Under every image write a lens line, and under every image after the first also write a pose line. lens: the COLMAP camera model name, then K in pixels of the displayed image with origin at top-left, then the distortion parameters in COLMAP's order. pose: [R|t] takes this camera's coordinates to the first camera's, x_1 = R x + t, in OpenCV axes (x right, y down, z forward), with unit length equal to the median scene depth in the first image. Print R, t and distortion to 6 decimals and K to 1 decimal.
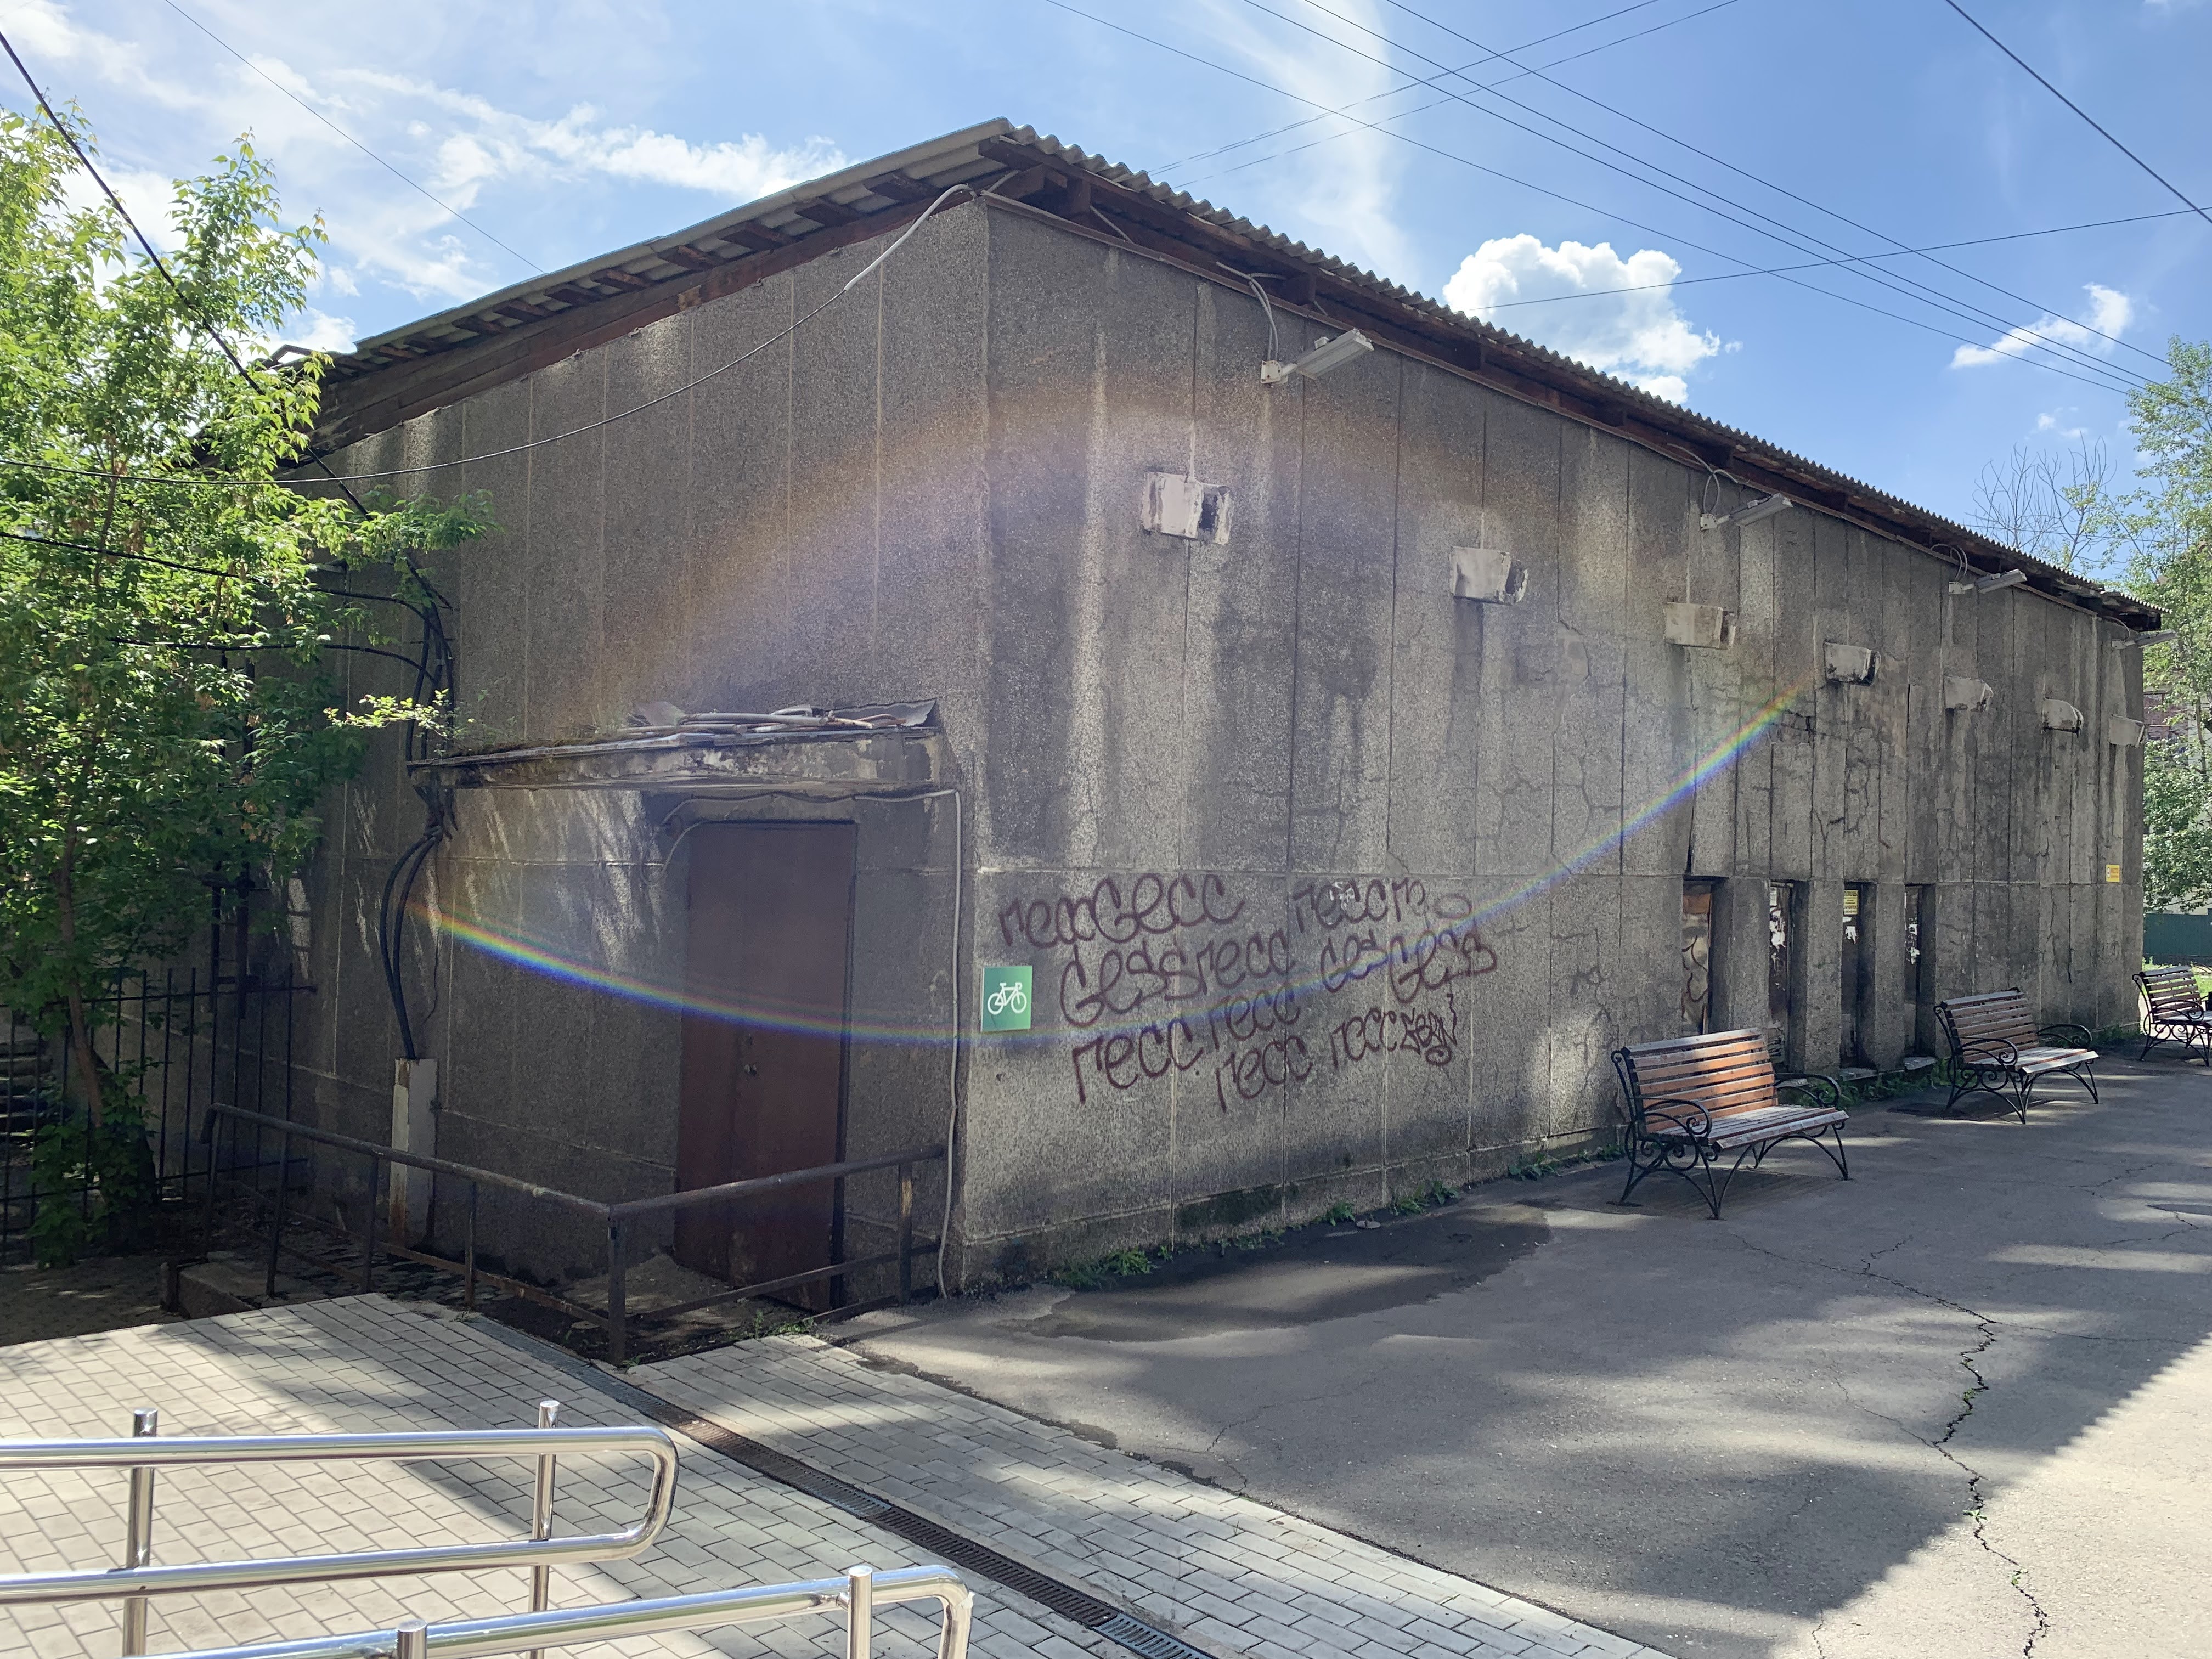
lens RADIAL K [[1712.3, 0, 1110.4], [0, 1712.3, 798.8], [0, 0, 1]] dist [0.023231, -0.011233]
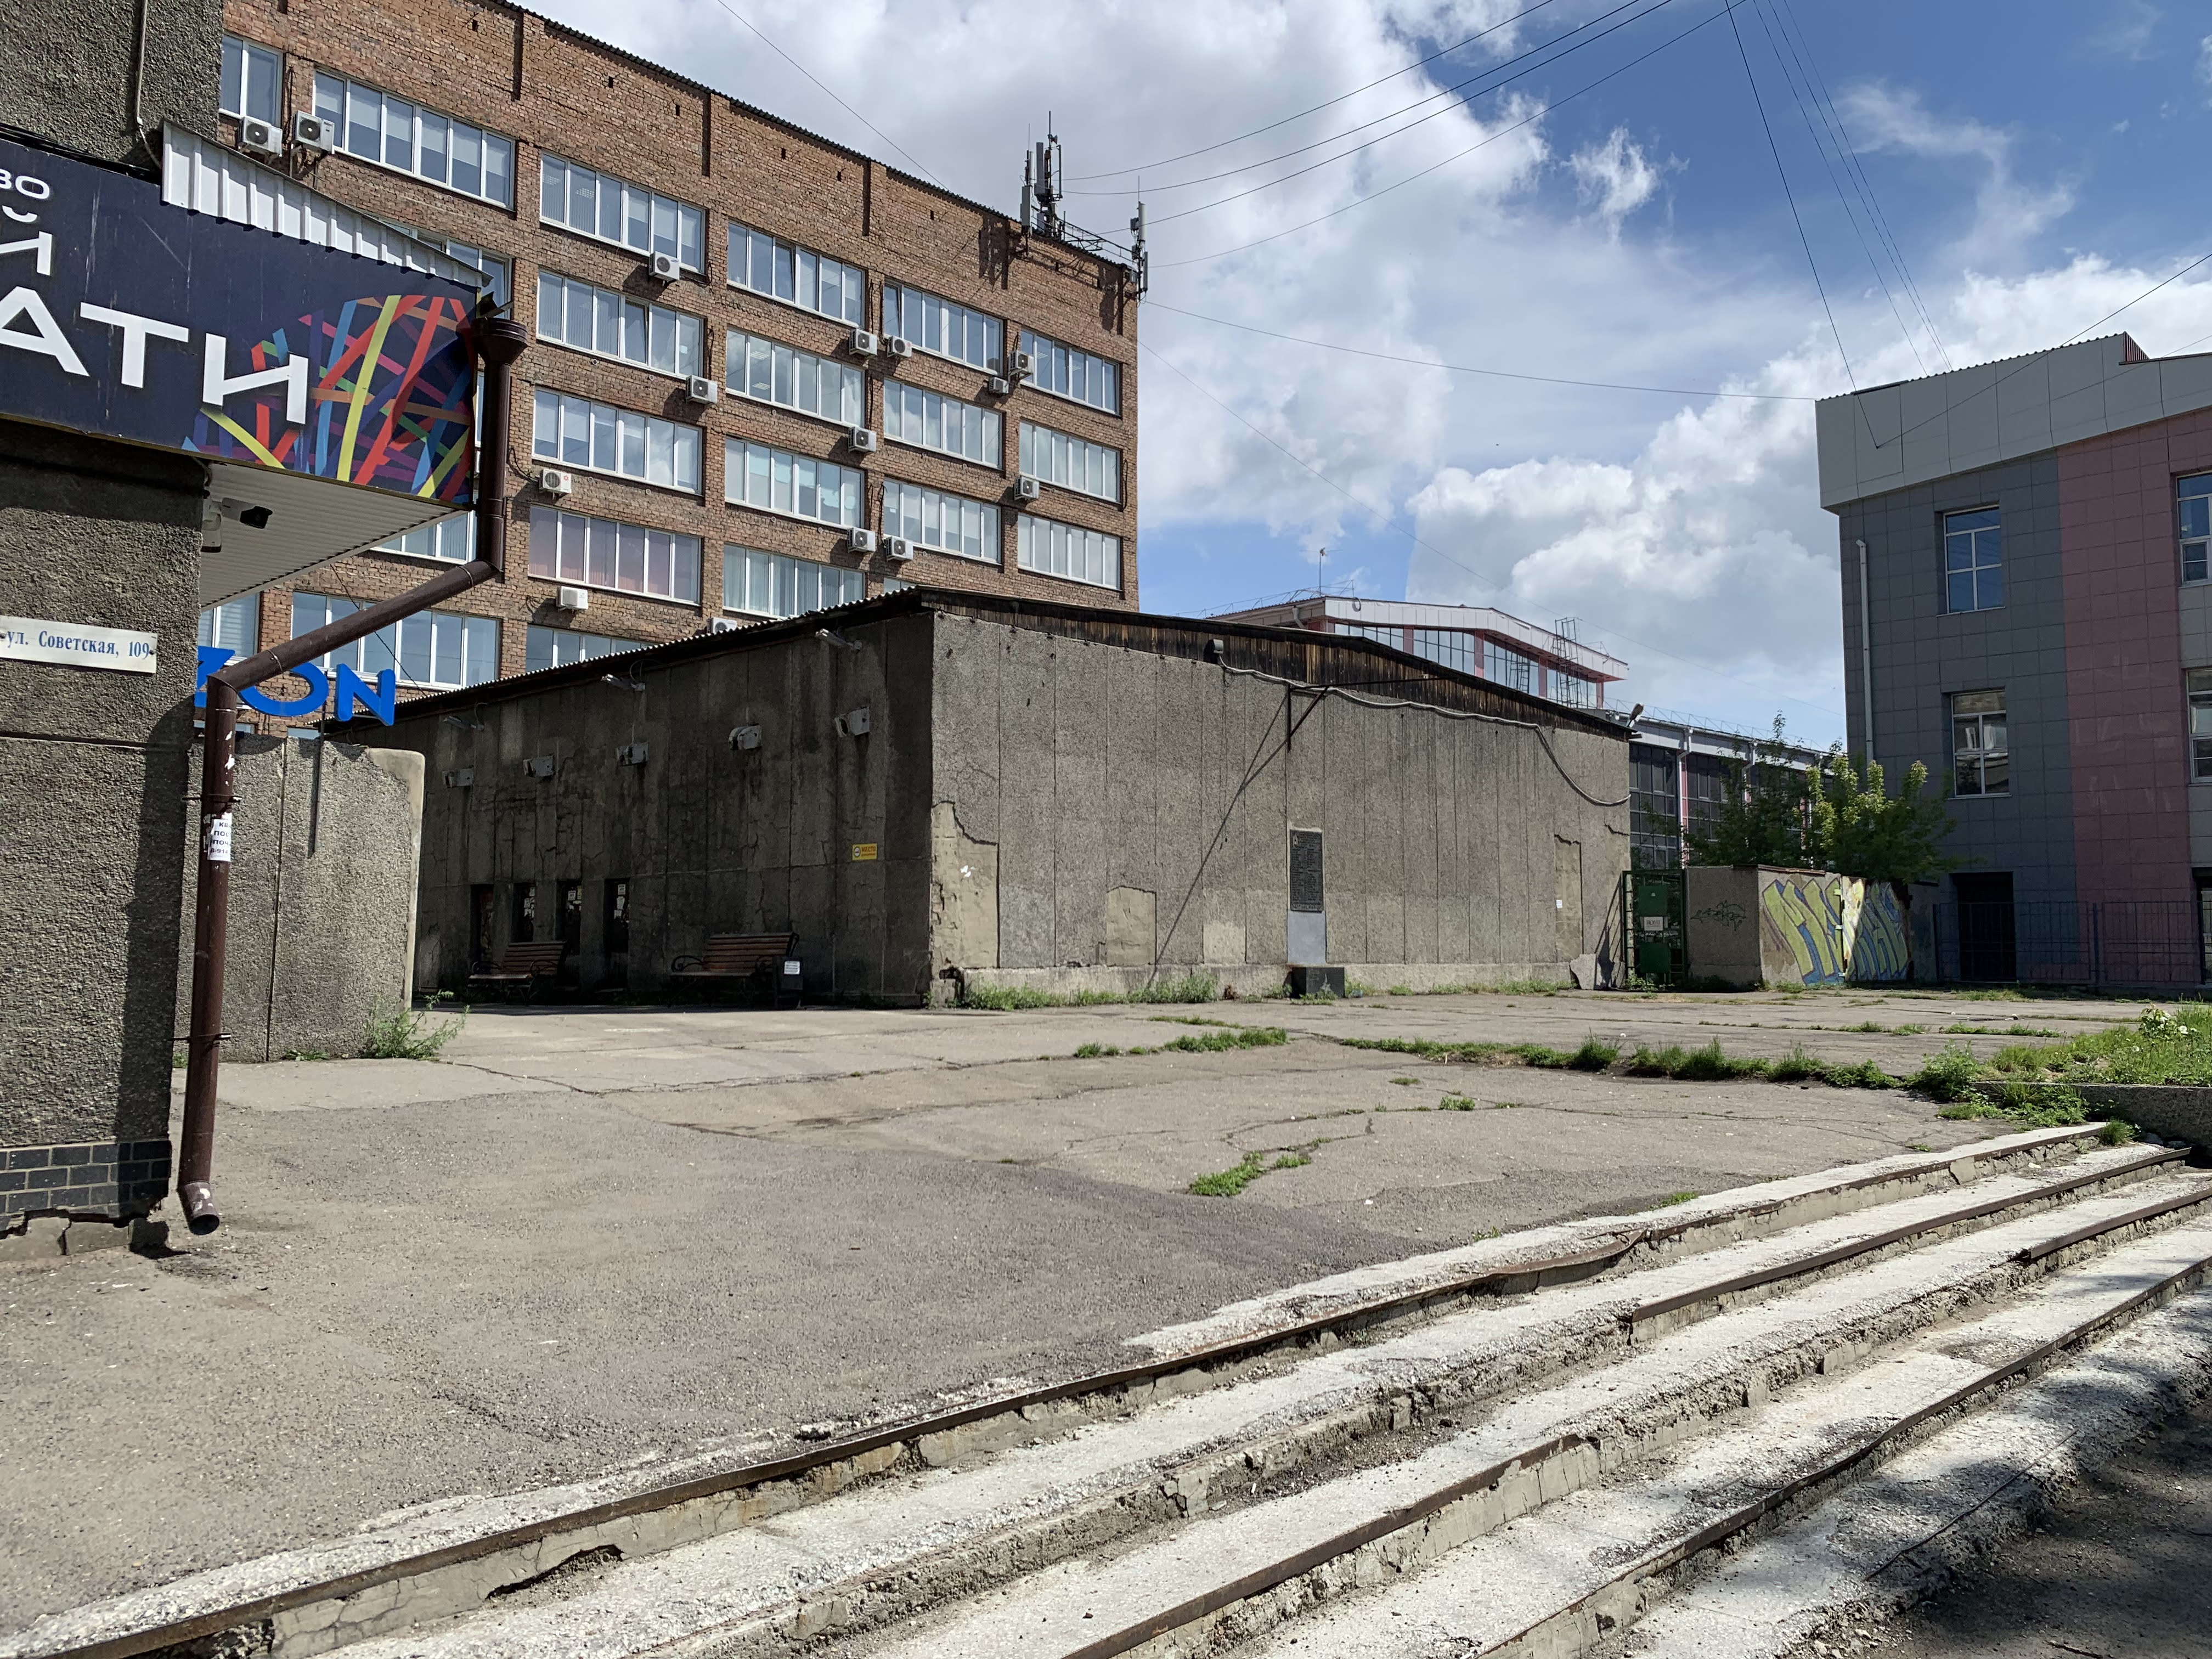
lens RADIAL K [[1670.1, 0, 1104.3], [0, 1670.1, 803.5], [0, 0, 1]] dist [0.114701, -0.171776]
pose [[0.019211, -0.109041, -0.993852, 3.296780], [0.034436, 0.993517, -0.108338, 0.266602], [0.999222, -0.032142, 0.022842, 2.272329]]
